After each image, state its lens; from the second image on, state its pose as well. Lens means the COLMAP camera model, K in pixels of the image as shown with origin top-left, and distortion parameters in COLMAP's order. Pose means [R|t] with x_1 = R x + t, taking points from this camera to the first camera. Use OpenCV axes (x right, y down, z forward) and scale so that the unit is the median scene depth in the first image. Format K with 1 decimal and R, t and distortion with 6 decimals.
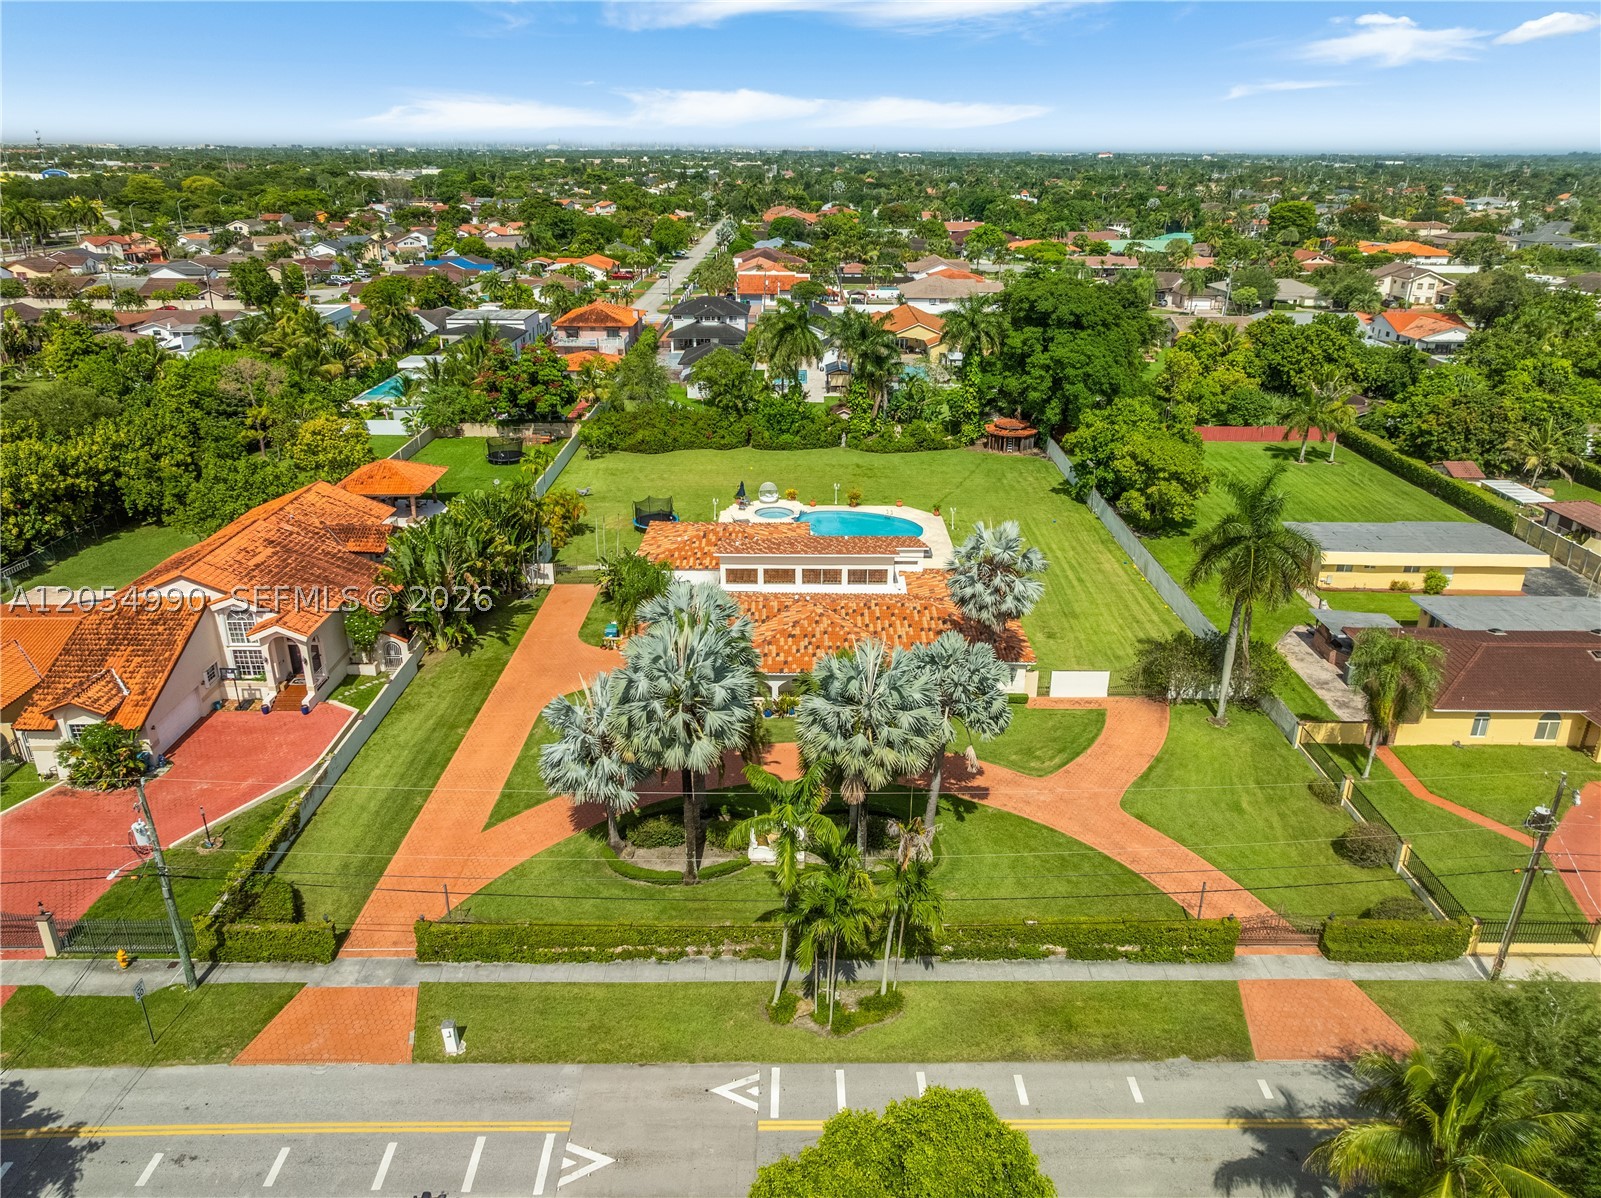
lens RADIAL K [[1112.6, 0, 800.5], [0, 1112.6, 599.0], [0, 0, 1]] dist [0.004072, 0.003870]
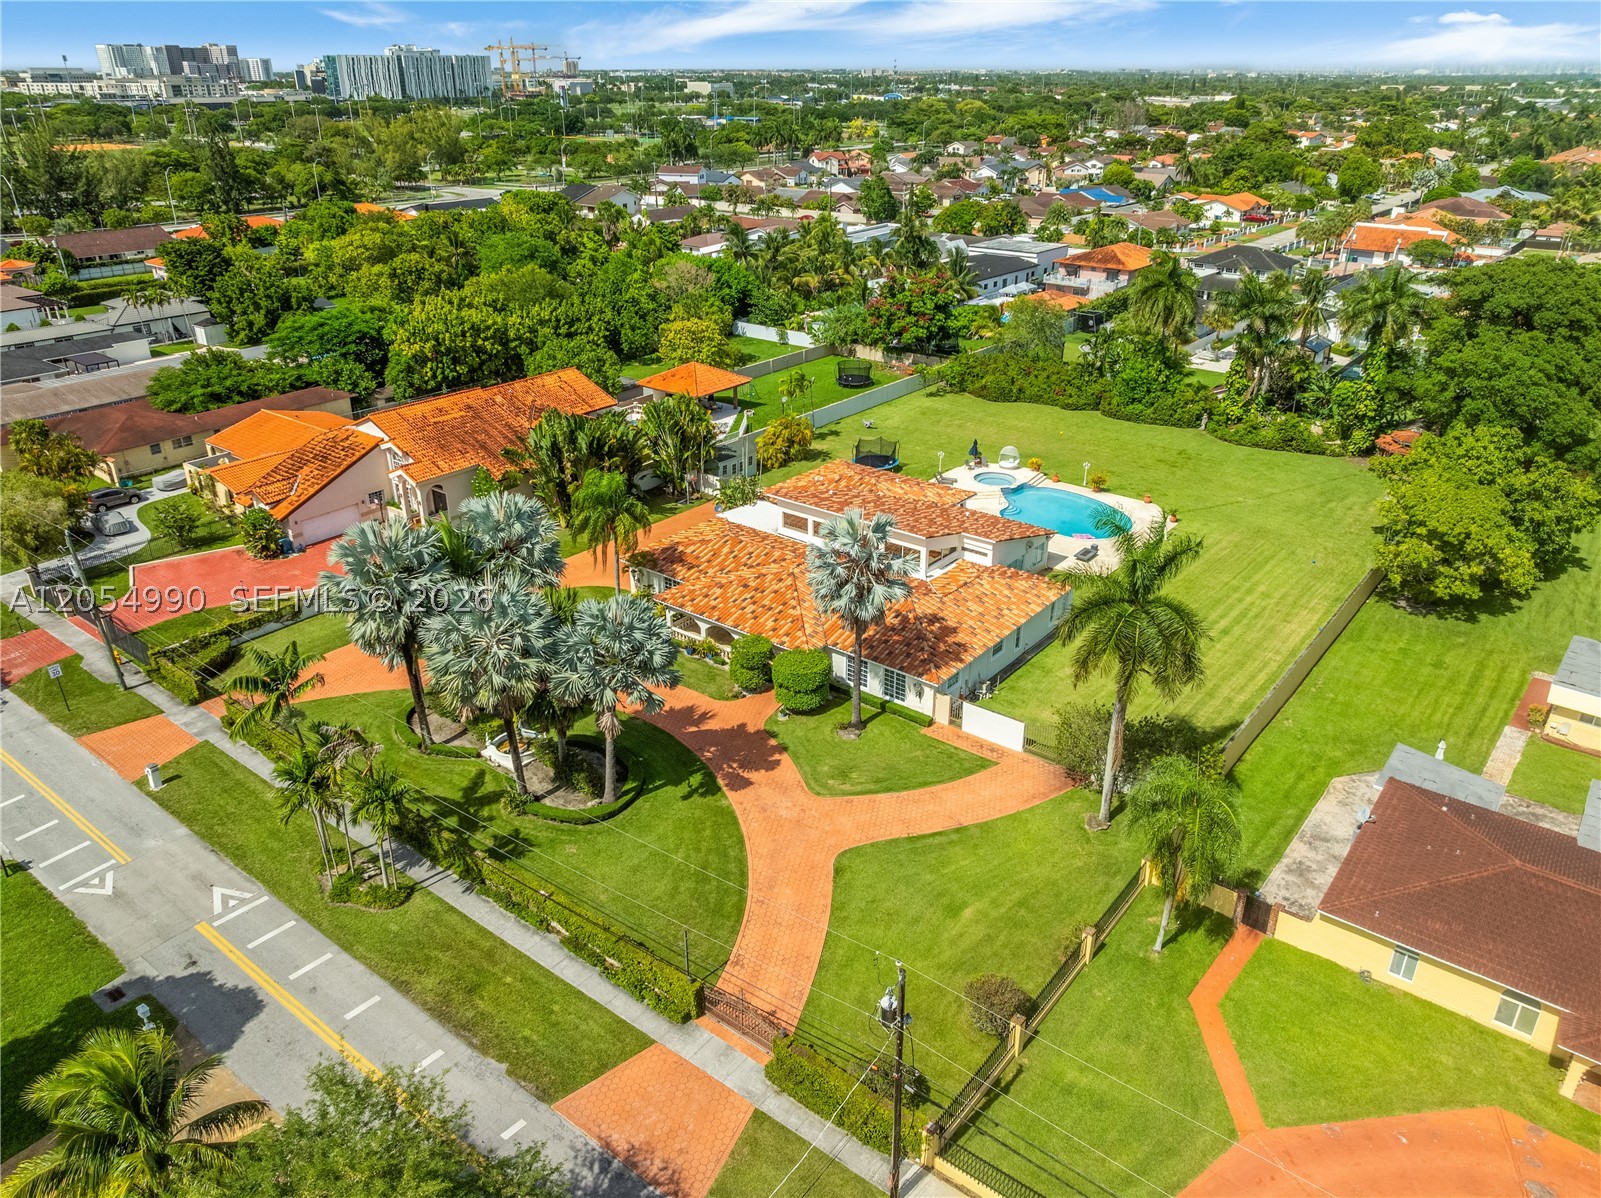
lens RADIAL K [[1131.4, 0, 800.5], [0, 1131.4, 599.0], [0, 0, 1]] dist [-0.019047, 0.001552]
pose [[0.784357, 0.259549, -0.563399, 0.388596], [-0.228946, 0.965257, 0.125944, -0.060115], [0.576514, 0.030203, 0.816529, 0.137877]]
